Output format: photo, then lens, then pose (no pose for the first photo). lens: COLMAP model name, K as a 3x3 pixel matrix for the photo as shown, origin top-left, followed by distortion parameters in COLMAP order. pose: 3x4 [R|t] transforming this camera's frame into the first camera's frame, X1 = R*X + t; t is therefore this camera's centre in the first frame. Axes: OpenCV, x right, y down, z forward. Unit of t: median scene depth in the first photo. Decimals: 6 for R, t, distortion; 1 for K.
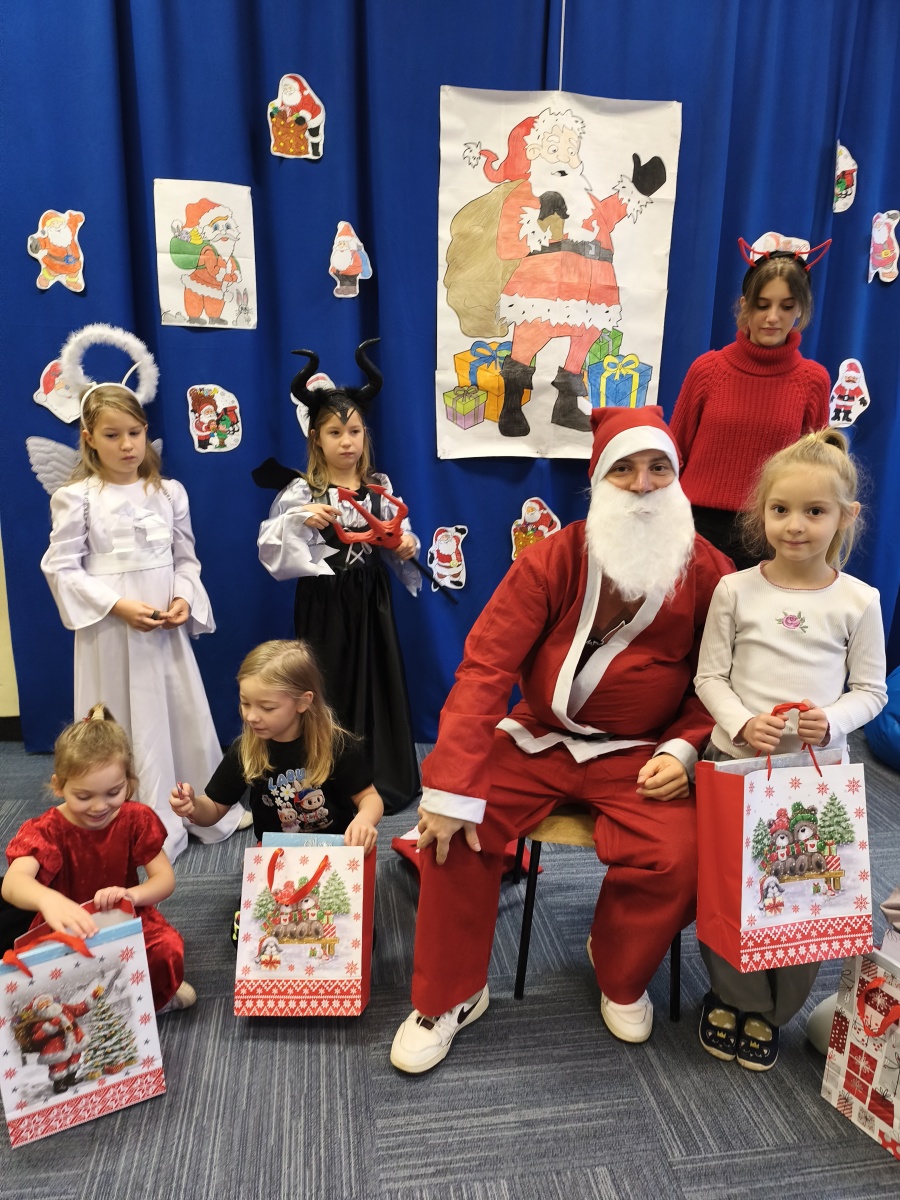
lens RADIAL K [[817.6, 0, 436.9], [0, 817.6, 610.8], [0, 0, 1]] dist [0.018625, -0.028010]
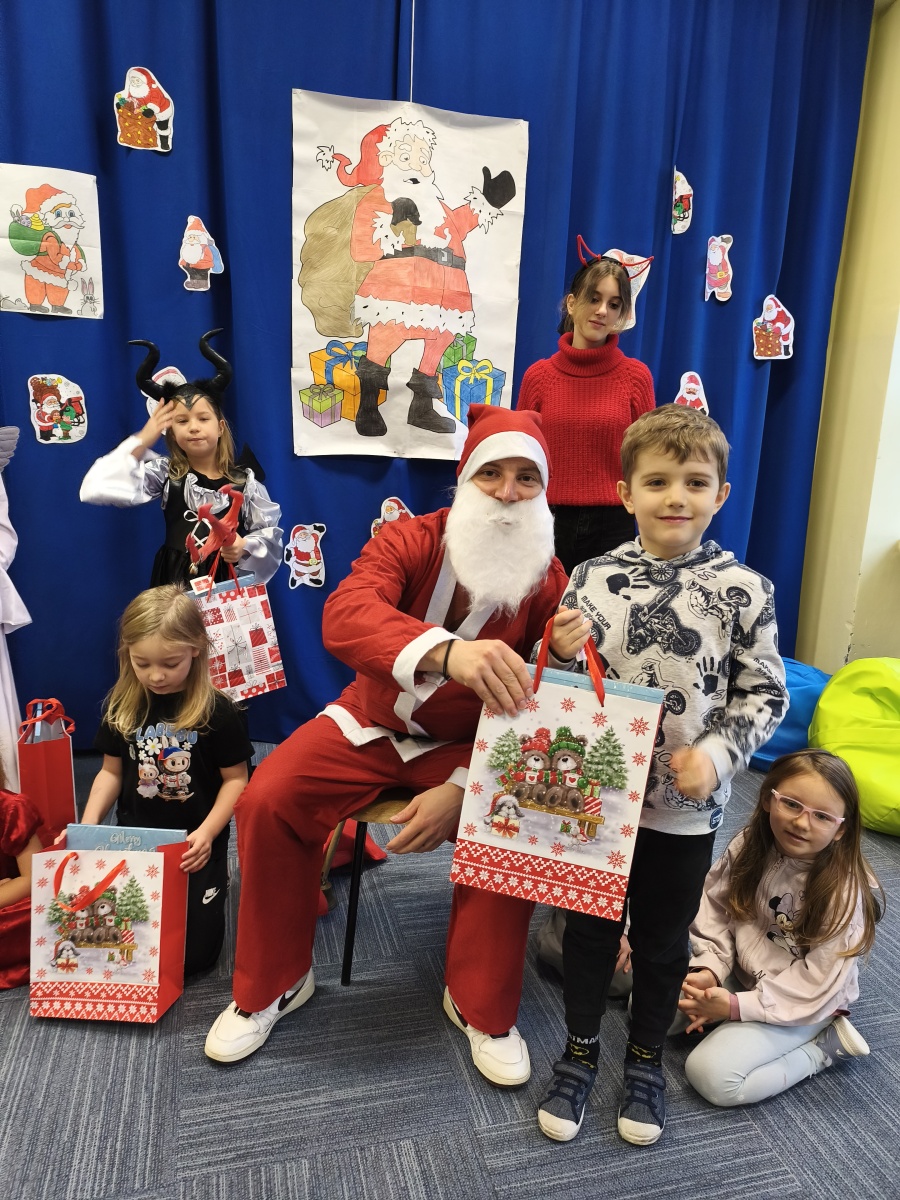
lens RADIAL K [[817.6, 0, 440.2], [0, 817.6, 608.2], [0, 0, 1]] dist [0.018625, -0.028010]
pose [[0.993648, -0.000966, 0.112526, 0.069242], [0.004235, 0.999576, -0.028818, 0.031210], [-0.112450, 0.029111, 0.993231, -0.009180]]
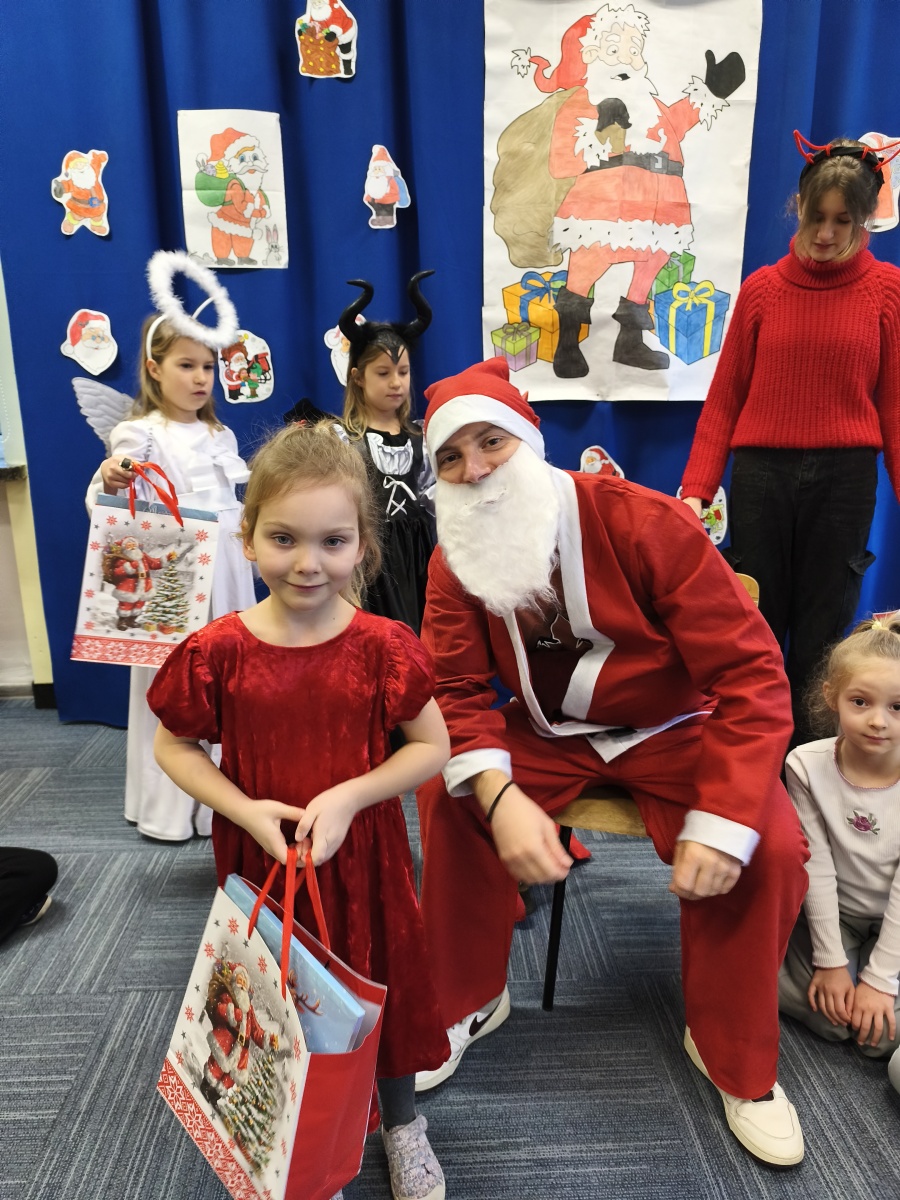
lens RADIAL K [[817.6, 0, 438.1], [0, 817.6, 598.6], [0, 0, 1]] dist [0.018625, -0.028010]
pose [[0.993105, 0.000678, -0.117230, 0.058366], [0.000001, 0.999983, 0.005790, 0.026044], [0.117232, -0.005750, 0.993088, 0.092327]]
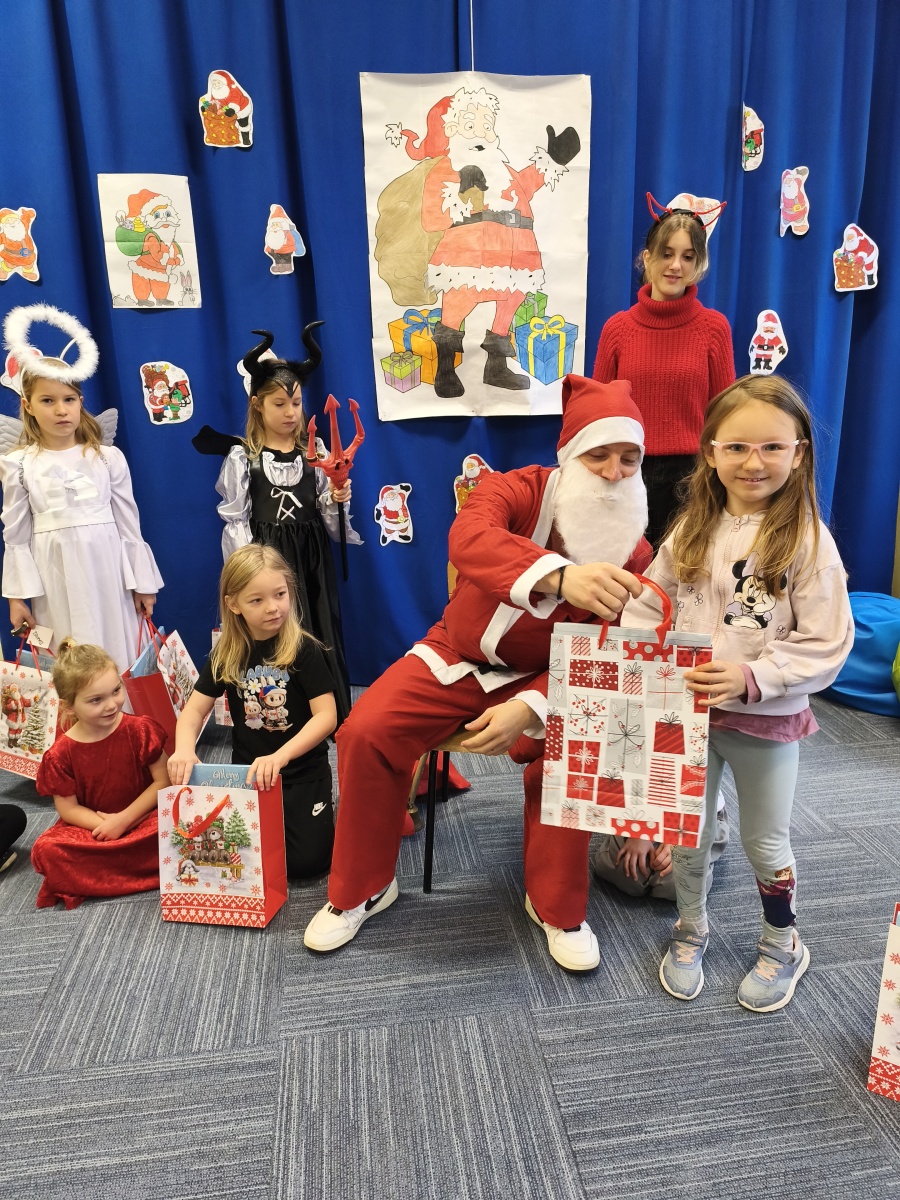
lens RADIAL K [[817.6, 0, 453.3], [0, 817.6, 601.0], [0, 0, 1]] dist [0.018625, -0.028010]
pose [[0.998973, -0.039478, -0.022228, 0.119720], [0.039905, 0.999021, 0.019086, 0.034948], [0.021453, -0.019953, 0.999571, -0.081754]]
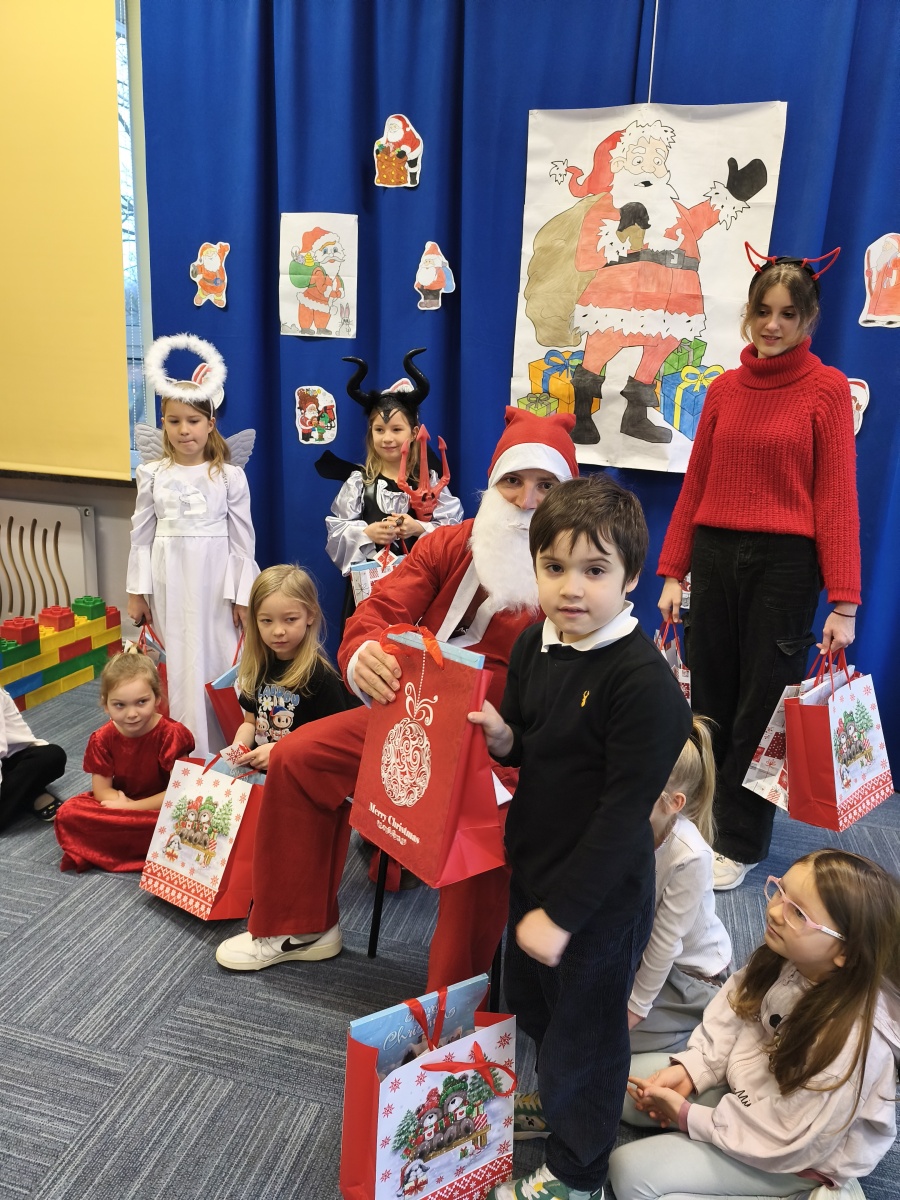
lens RADIAL K [[817.6, 0, 455.6], [0, 817.6, 597.7], [0, 0, 1]] dist [0.018625, -0.028010]
pose [[0.921373, 0.119413, -0.369882, 0.368642], [-0.128723, 0.991680, -0.000493, -0.004729], [0.366746, 0.048067, 0.929078, 0.013672]]
